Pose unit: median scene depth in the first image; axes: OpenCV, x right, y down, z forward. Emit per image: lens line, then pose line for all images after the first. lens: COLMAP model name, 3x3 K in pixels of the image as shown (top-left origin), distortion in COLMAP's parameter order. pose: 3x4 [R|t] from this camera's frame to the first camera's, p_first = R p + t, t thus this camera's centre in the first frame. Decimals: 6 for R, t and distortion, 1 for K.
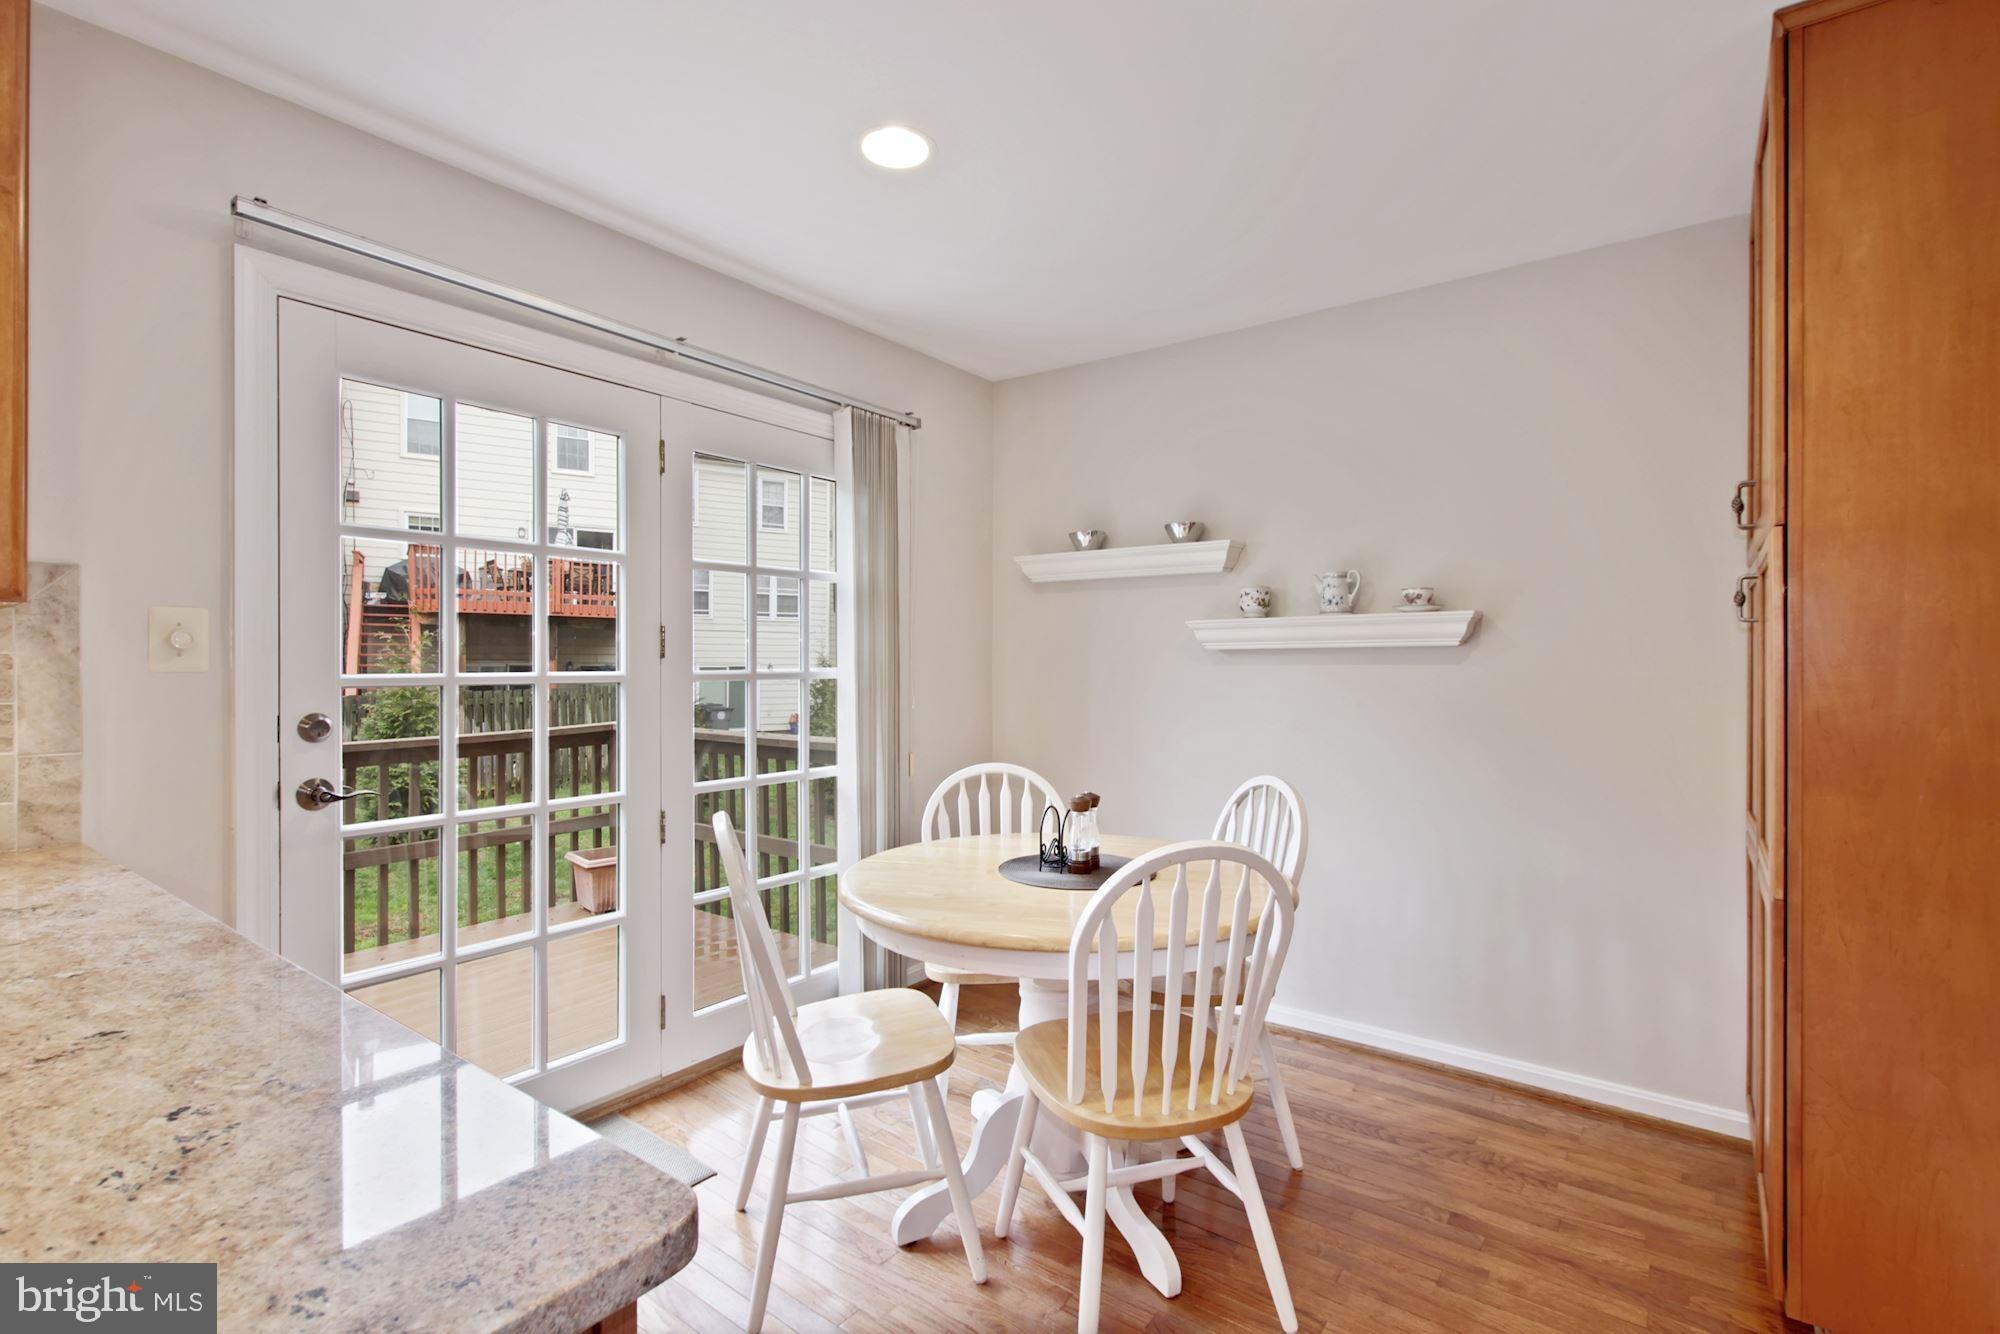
lens RADIAL K [[947.0, 0, 1017.8], [0, 947.0, 656.6], [0, 0, 1]] dist [0.013352, -0.006234]
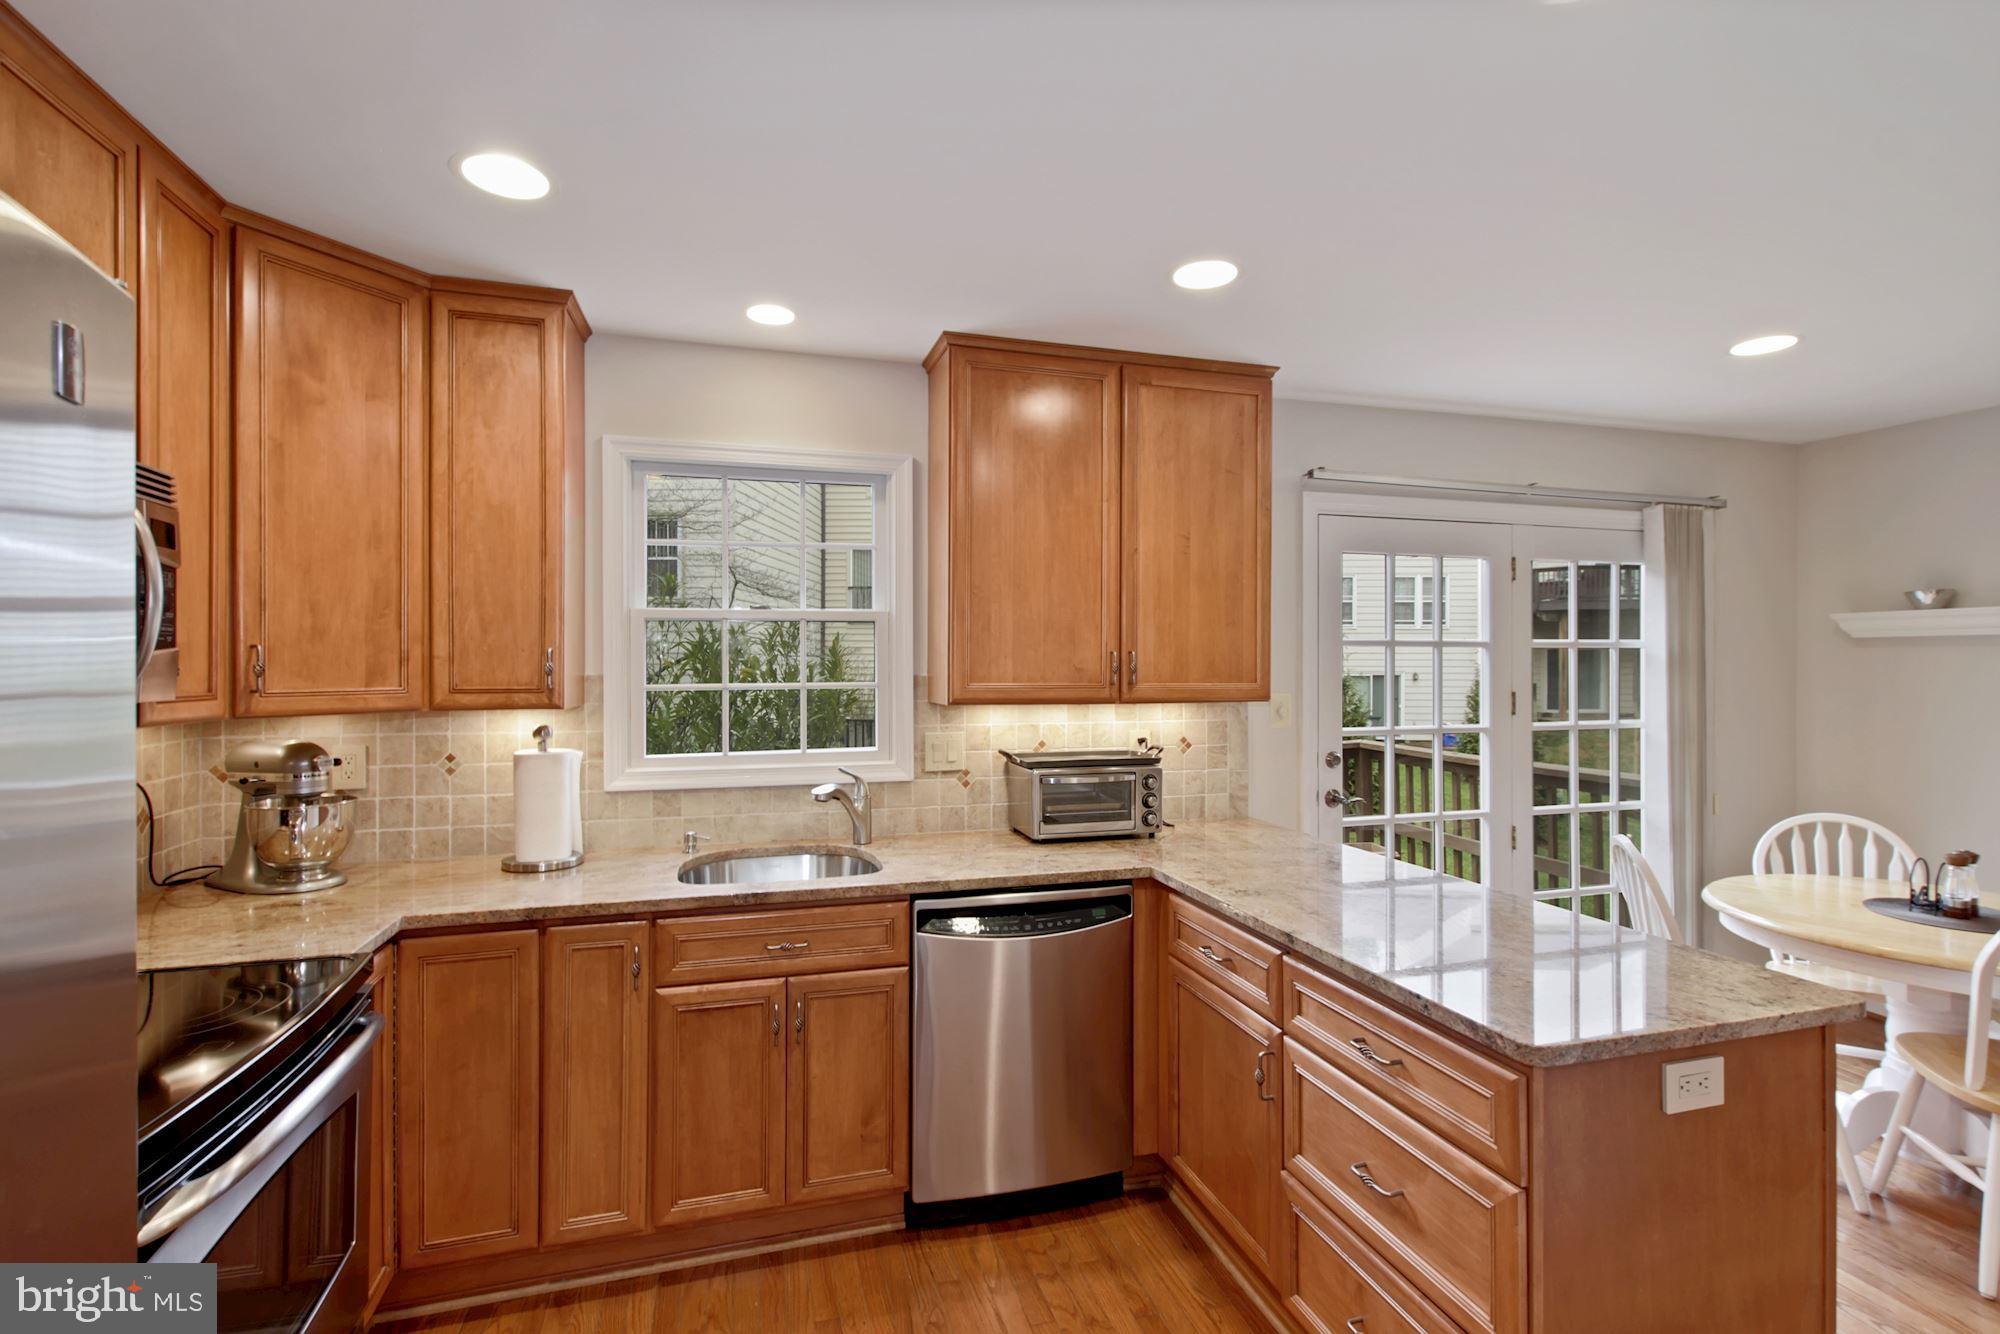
lens RADIAL K [[947.0, 0, 994.9], [0, 947.0, 663.9], [0, 0, 1]] dist [0.013352, -0.006234]
pose [[0.798566, -0.000903, -0.601906, -0.170888], [0.005430, 0.999969, 0.005703, -0.098041], [0.601882, -0.007822, 0.798546, -0.644952]]
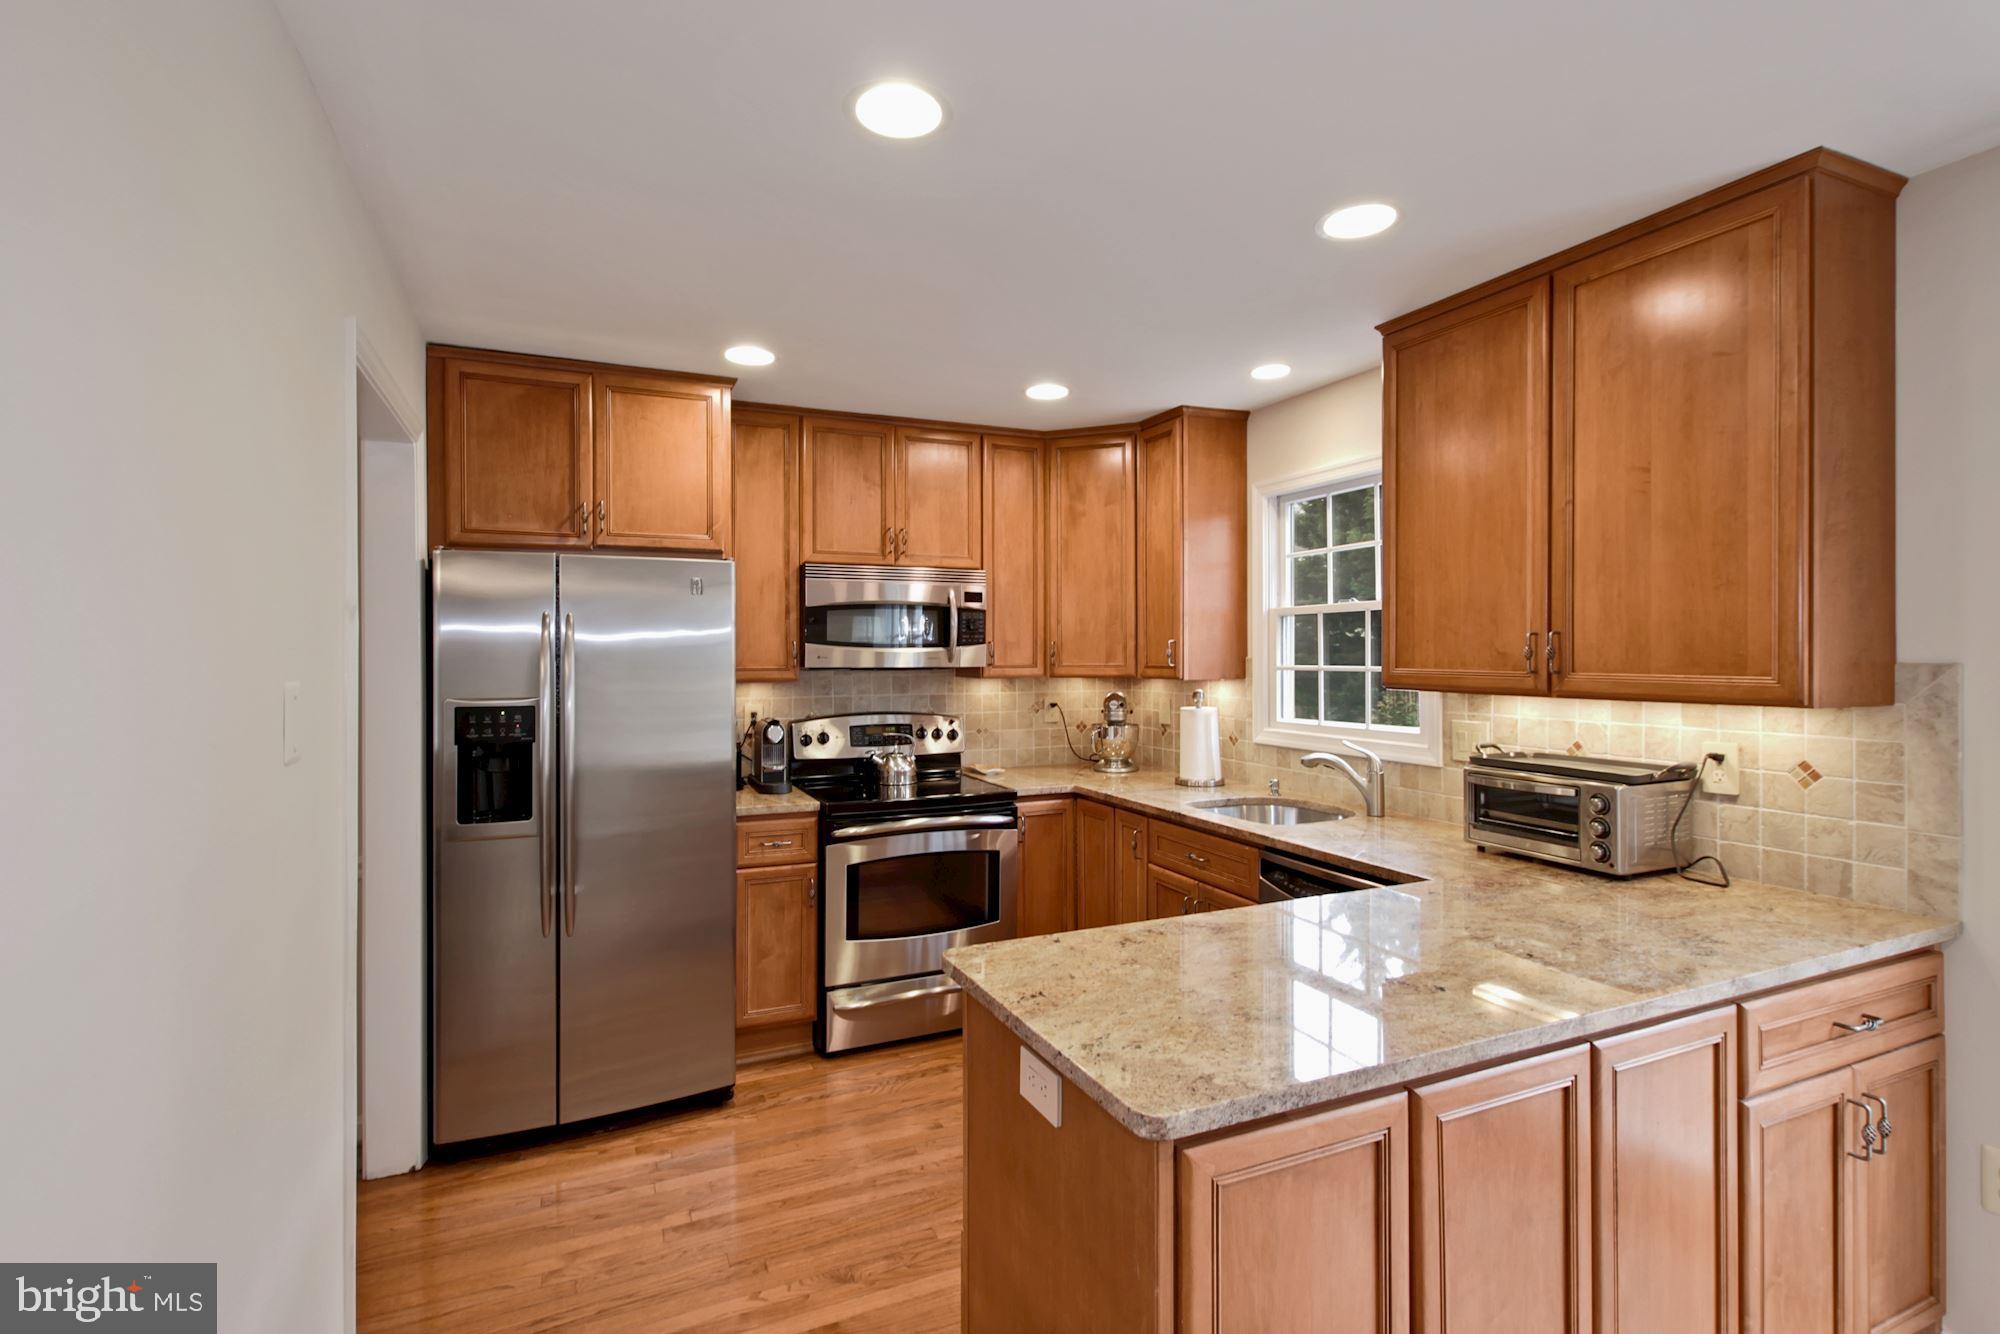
lens RADIAL K [[947.0, 0, 1003.5], [0, 947.0, 655.0], [0, 0, 1]] dist [0.013352, -0.006234]
pose [[-0.488654, 0.001748, -0.872476, 0.366841], [0.008606, 0.999959, -0.002816, -0.084239], [0.872435, -0.008885, -0.488649, 0.437477]]
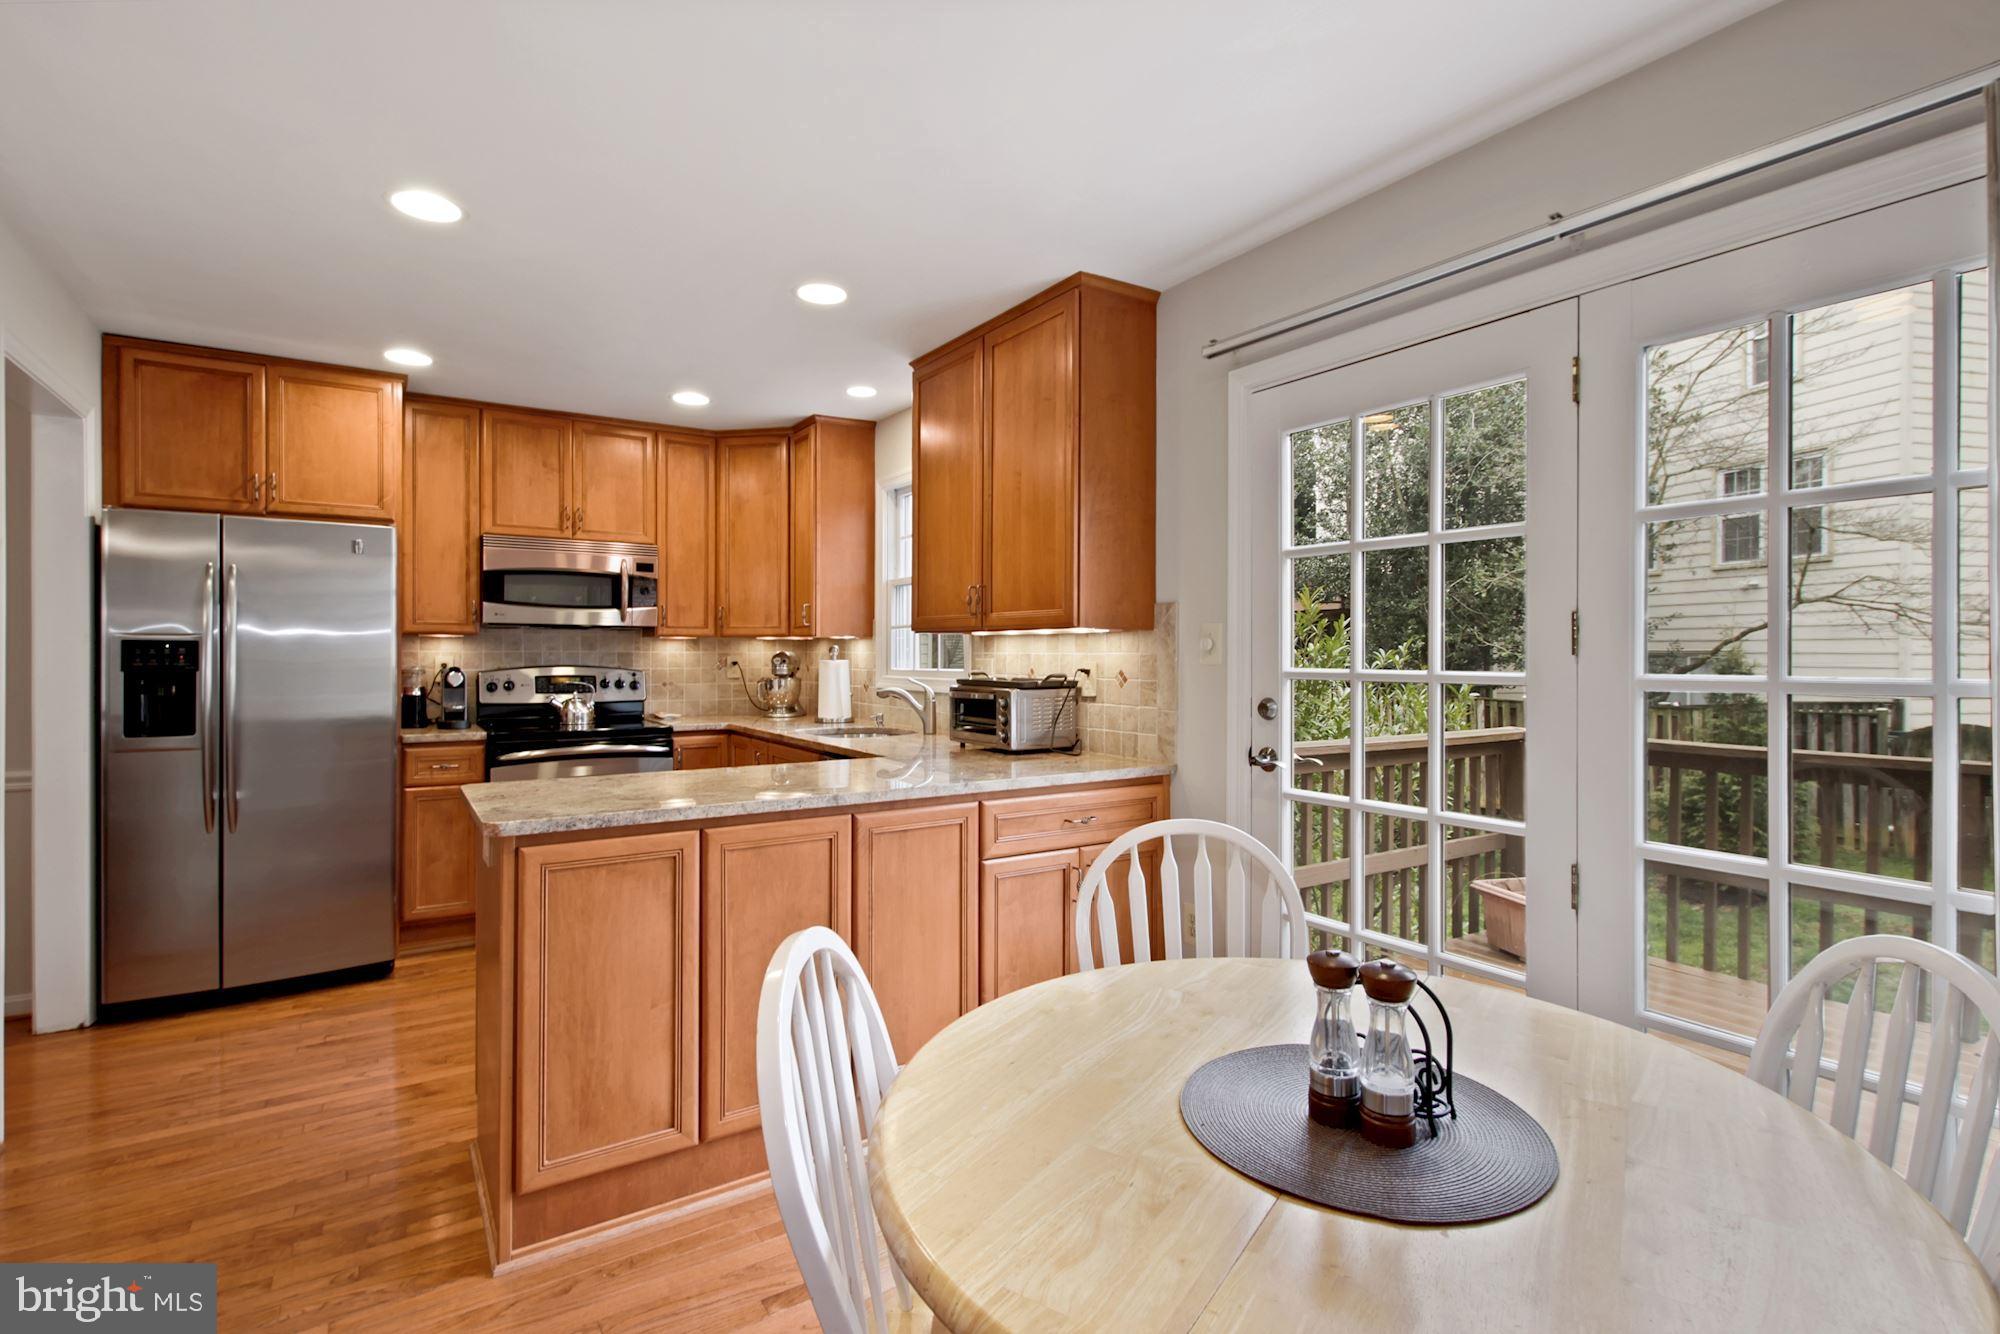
lens RADIAL K [[947.0, 0, 1008.8], [0, 947.0, 657.4], [0, 0, 1]] dist [0.013352, -0.006234]
pose [[-0.344535, 0.001956, -0.938772, 0.541785], [0.005076, 0.999987, 0.000221, 0.001238], [0.938760, -0.004689, -0.344540, 0.978806]]
